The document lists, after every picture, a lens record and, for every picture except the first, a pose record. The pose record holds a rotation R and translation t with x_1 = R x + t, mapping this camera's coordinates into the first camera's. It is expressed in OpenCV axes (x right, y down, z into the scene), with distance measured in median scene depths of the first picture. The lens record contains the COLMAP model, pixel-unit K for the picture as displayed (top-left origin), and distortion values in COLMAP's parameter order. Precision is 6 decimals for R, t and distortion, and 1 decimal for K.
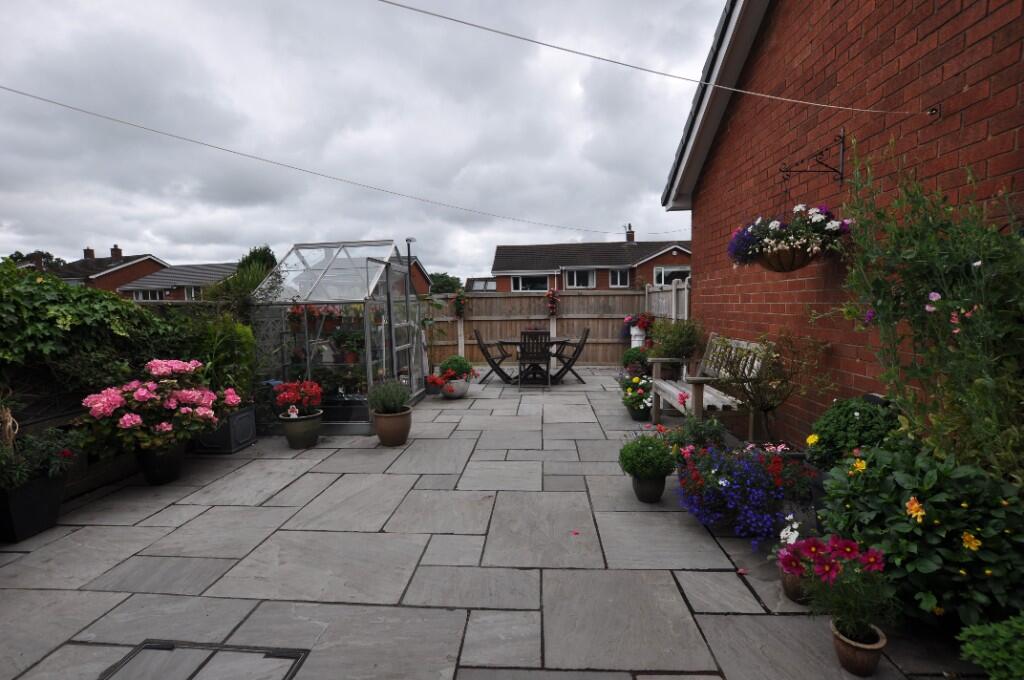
lens RADIAL K [[449.6, 0, 511.4], [0, 449.6, 343.9], [0, 0, 1]] dist [-0.037290, 0.006991]
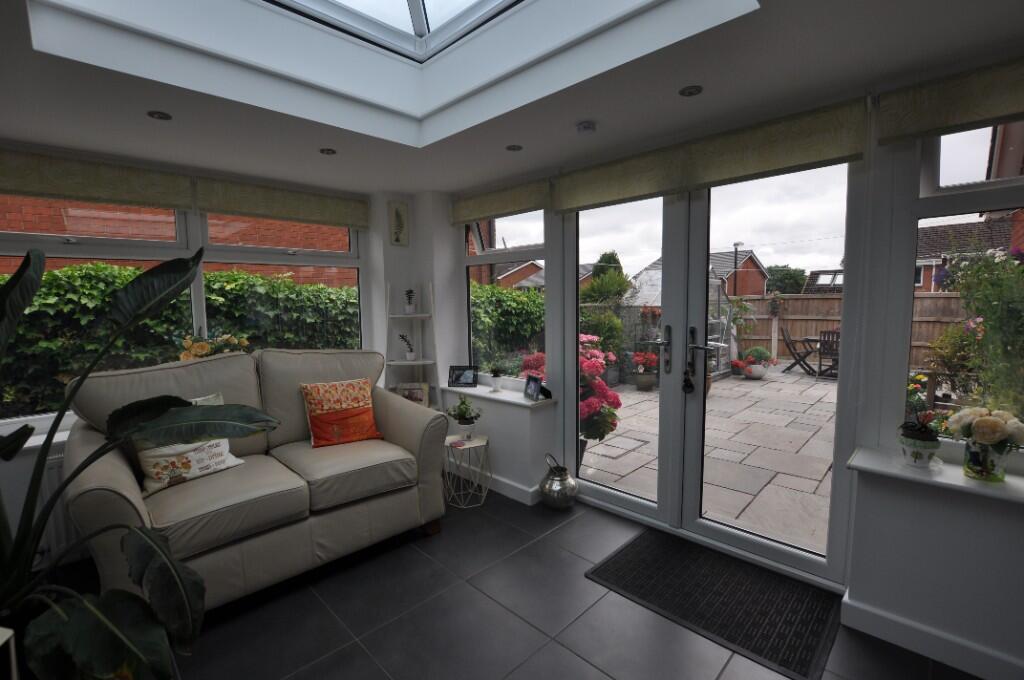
lens RADIAL K [[449.6, 0, 511.4], [0, 449.6, 343.9], [0, 0, 1]] dist [-0.037290, 0.006991]
pose [[0.759557, 0.068533, -0.646820, 0.239620], [-0.056950, 0.997622, 0.038825, 0.013458], [0.647943, 0.007347, 0.761654, -0.626060]]
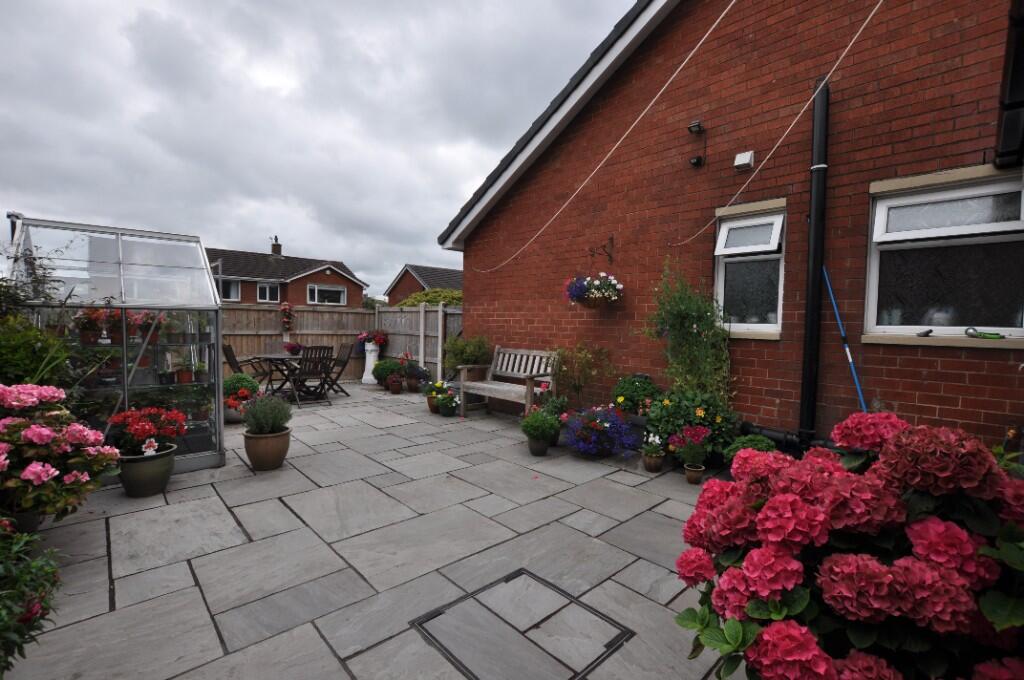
lens RADIAL K [[449.6, 0, 511.4], [0, 449.6, 343.9], [0, 0, 1]] dist [-0.037290, 0.006991]
pose [[0.683942, 0.001233, 0.729535, -0.567104], [0.028913, 0.999167, -0.028795, 0.012198], [-0.728963, 0.040787, 0.683337, 0.014107]]
